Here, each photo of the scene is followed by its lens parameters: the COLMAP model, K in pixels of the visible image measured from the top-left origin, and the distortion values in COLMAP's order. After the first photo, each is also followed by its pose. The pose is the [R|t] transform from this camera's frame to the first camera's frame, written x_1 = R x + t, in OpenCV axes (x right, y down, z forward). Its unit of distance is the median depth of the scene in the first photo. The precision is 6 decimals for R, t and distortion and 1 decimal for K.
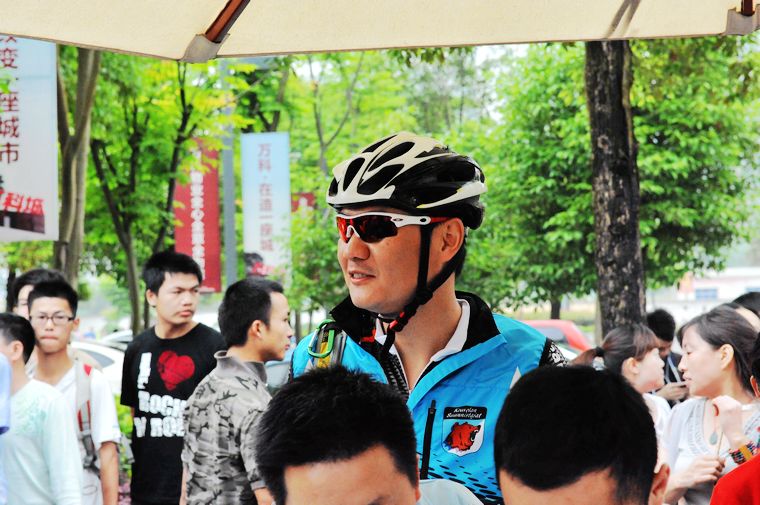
lens RADIAL K [[1509.6, 0, 380.0], [0, 1509.6, 252.7], [0, 0, 1]] dist [0.037998, 0.000000]
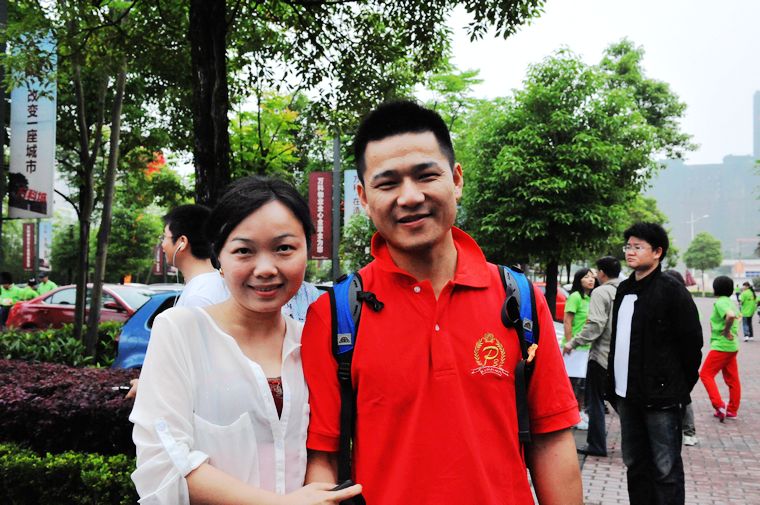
lens RADIAL K [[797.4, 0, 380.0], [0, 797.4, 252.5], [0, 0, 1]] dist [0.003227, 0.000000]
pose [[0.969415, 0.023005, -0.244347, 0.220051], [-0.021189, 0.999725, 0.010059, 0.008237], [0.244511, -0.004574, 0.969636, 0.140757]]
